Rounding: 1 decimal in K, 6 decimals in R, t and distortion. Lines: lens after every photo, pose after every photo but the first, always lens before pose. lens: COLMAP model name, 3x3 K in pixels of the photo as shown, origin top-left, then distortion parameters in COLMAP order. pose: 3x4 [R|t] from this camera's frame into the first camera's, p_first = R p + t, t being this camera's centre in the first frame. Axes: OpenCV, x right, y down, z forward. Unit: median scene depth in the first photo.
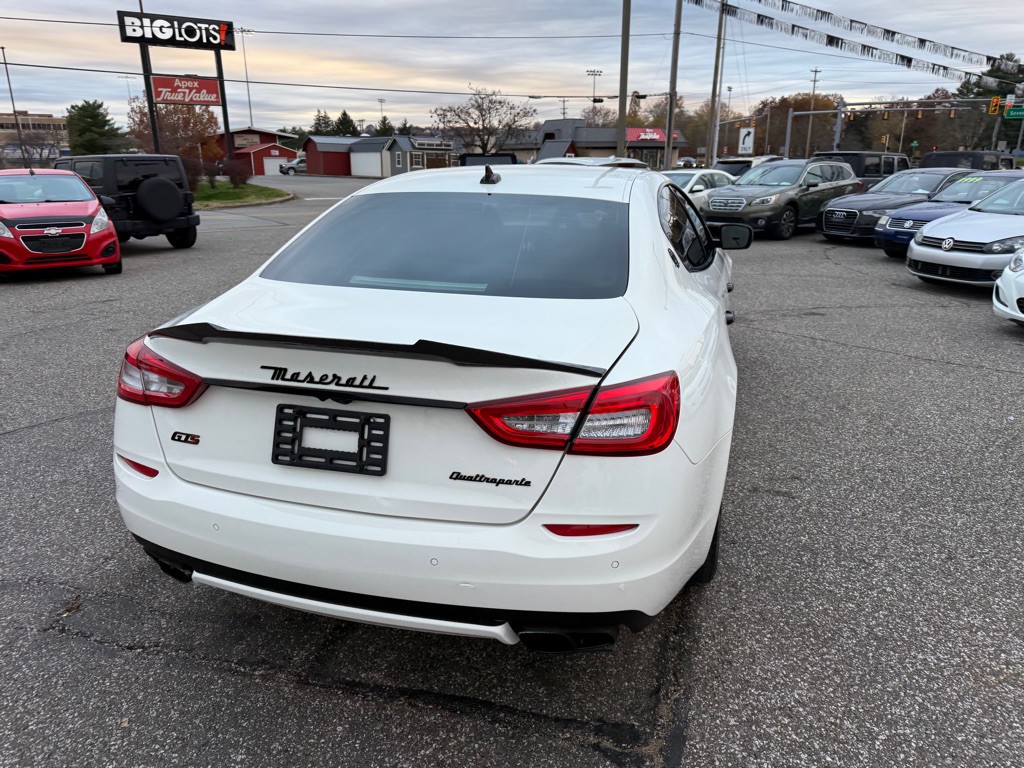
lens RADIAL K [[724.6, 0, 517.1], [0, 724.6, 380.8], [0, 0, 1]] dist [0.021694, -0.029159]
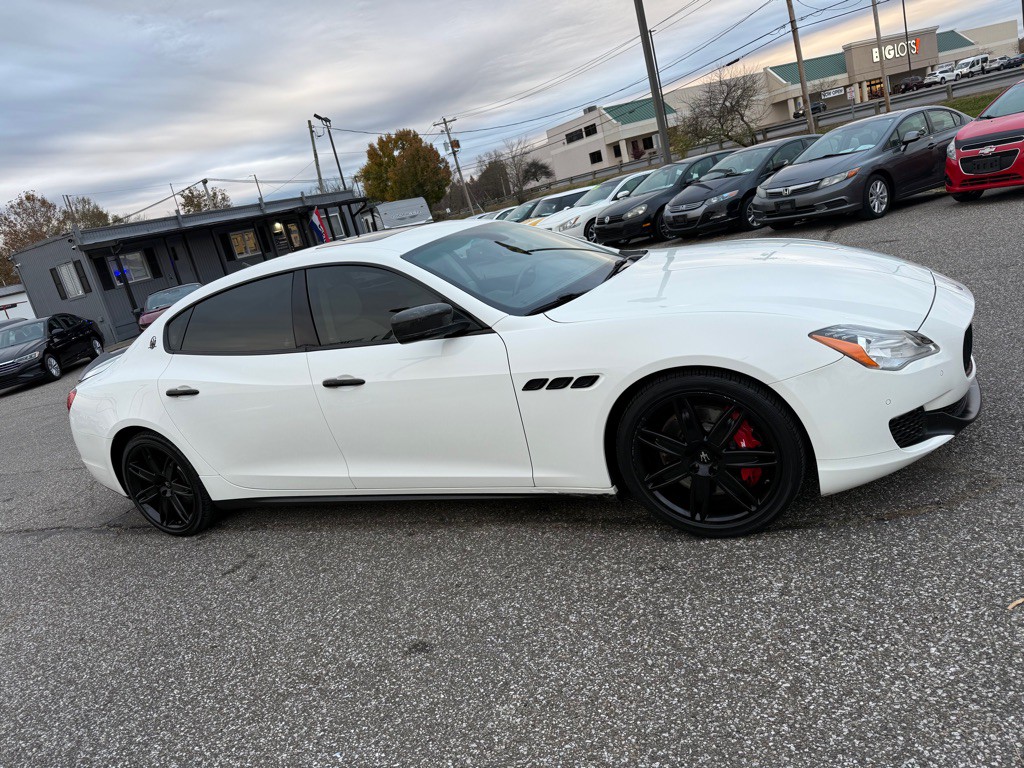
lens RADIAL K [[716.7, 0, 513.1], [0, 716.7, 387.6], [0, 0, 1]] dist [0.059846, -0.090753]
pose [[-0.168851, 0.290121, -0.941976, 0.305378], [-0.049242, 0.952022, 0.302042, -0.112369], [0.984411, 0.097385, -0.146464, 0.379480]]
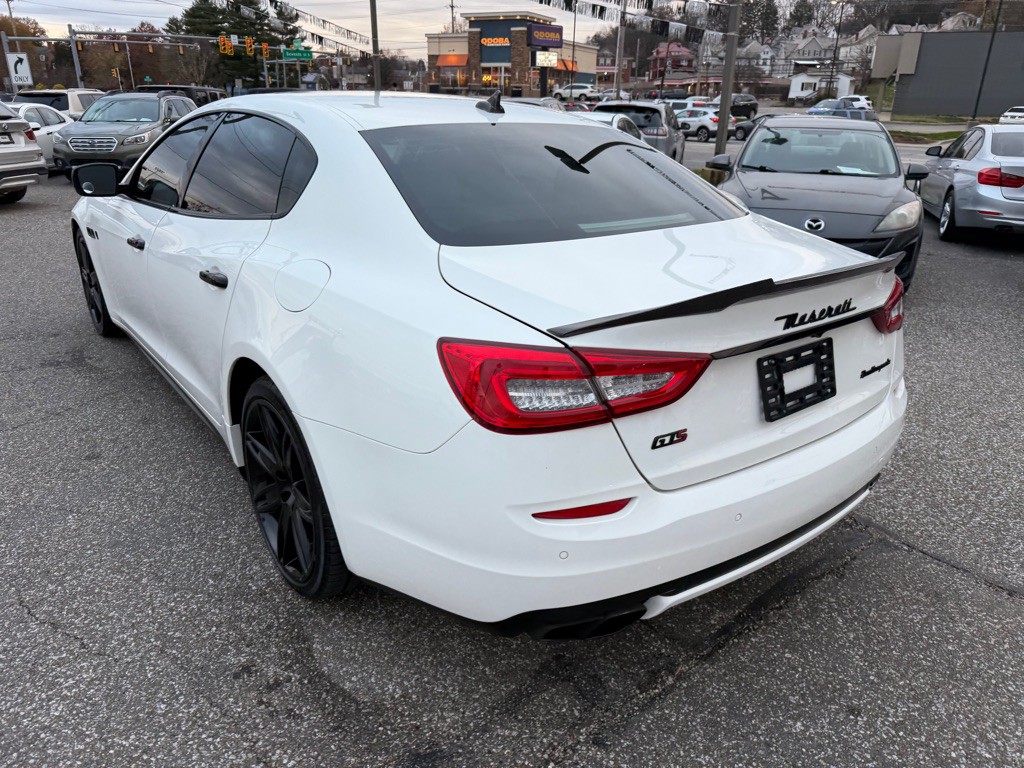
lens RADIAL K [[730.6, 0, 516.8], [0, 730.6, 378.8], [0, 0, 1]] dist [-0.002624, -0.003221]
pose [[0.591657, -0.275651, 0.757600, -0.161324], [0.217474, 0.959464, 0.179259, -0.023329], [-0.776303, 0.058699, 0.627621, 0.088321]]
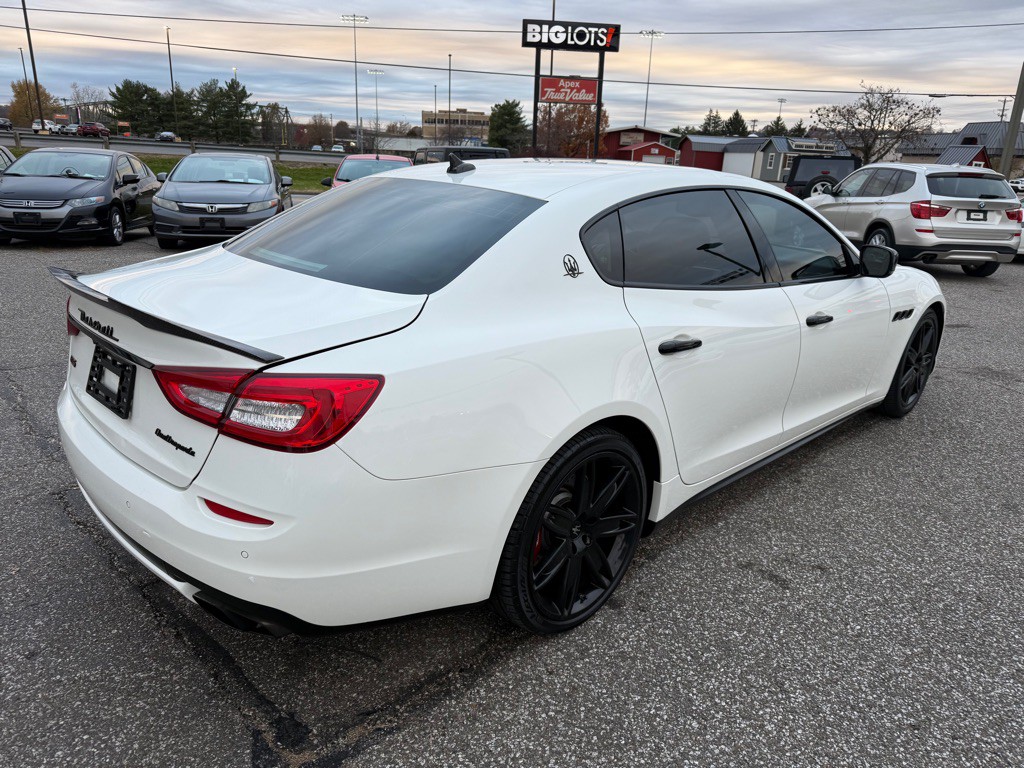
lens RADIAL K [[722.9, 0, 507.1], [0, 722.9, 386.4], [0, 0, 1]] dist [0.006455, -0.012790]
pose [[0.869473, 0.181932, -0.459257, 0.106043], [-0.178019, 0.982640, 0.052238, -0.010365], [0.460788, 0.036336, 0.886766, 0.036167]]
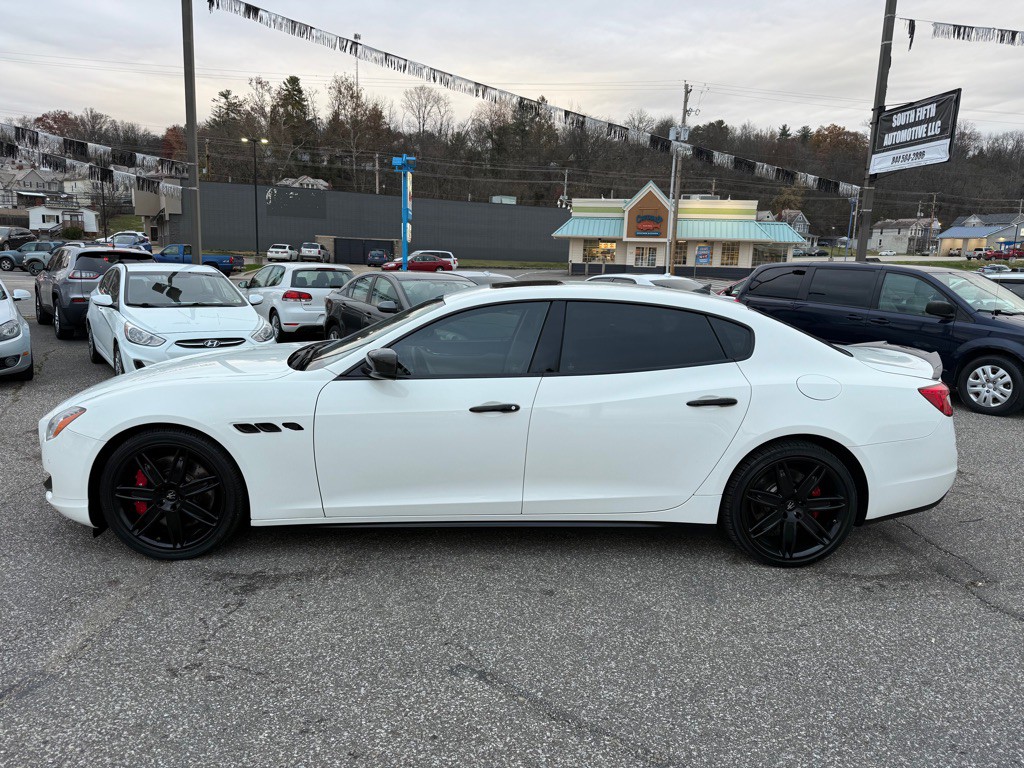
lens RADIAL K [[712.6, 0, 512.8], [0, 712.6, 383.9], [0, 0, 1]] dist [0.063498, -0.089258]
pose [[-0.311656, -0.178584, 0.933262, -0.290023], [0.245412, 0.933727, 0.260627, -0.123411], [-0.917956, 0.310259, -0.247175, 0.376256]]
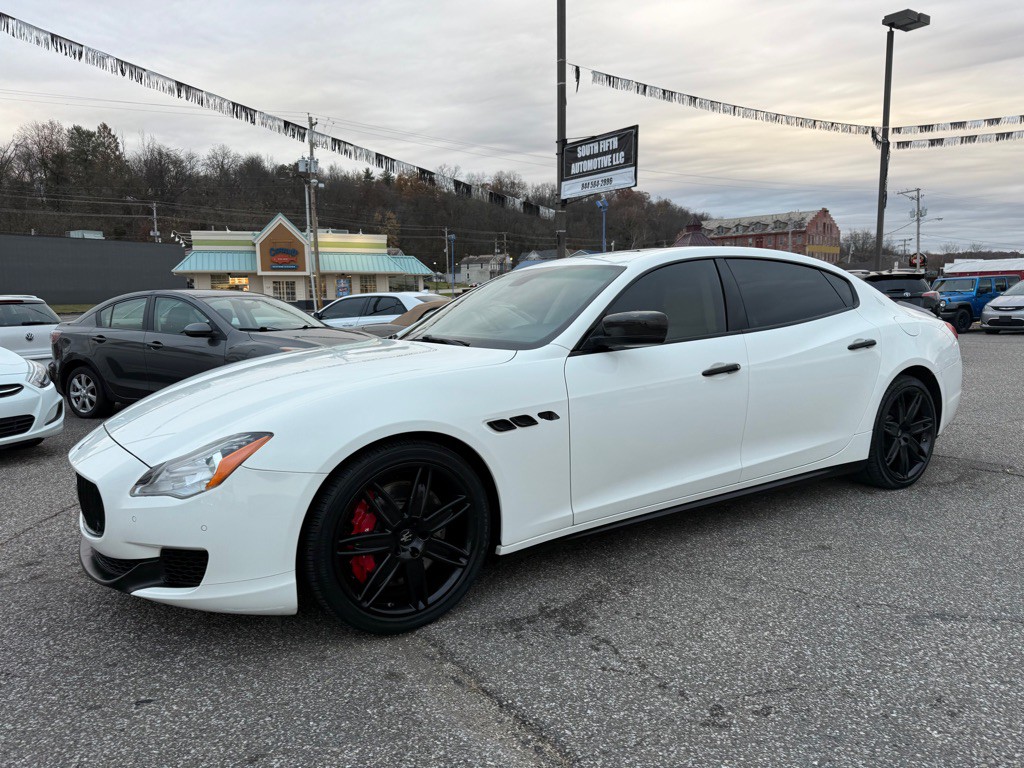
lens RADIAL K [[716.7, 0, 513.1], [0, 716.7, 387.6], [0, 0, 1]] dist [0.059846, -0.090753]
pose [[-0.754644, -0.070305, 0.652357, -0.152343], [0.206578, 0.918222, 0.337925, -0.140064], [-0.622767, 0.389776, -0.678407, 0.532310]]
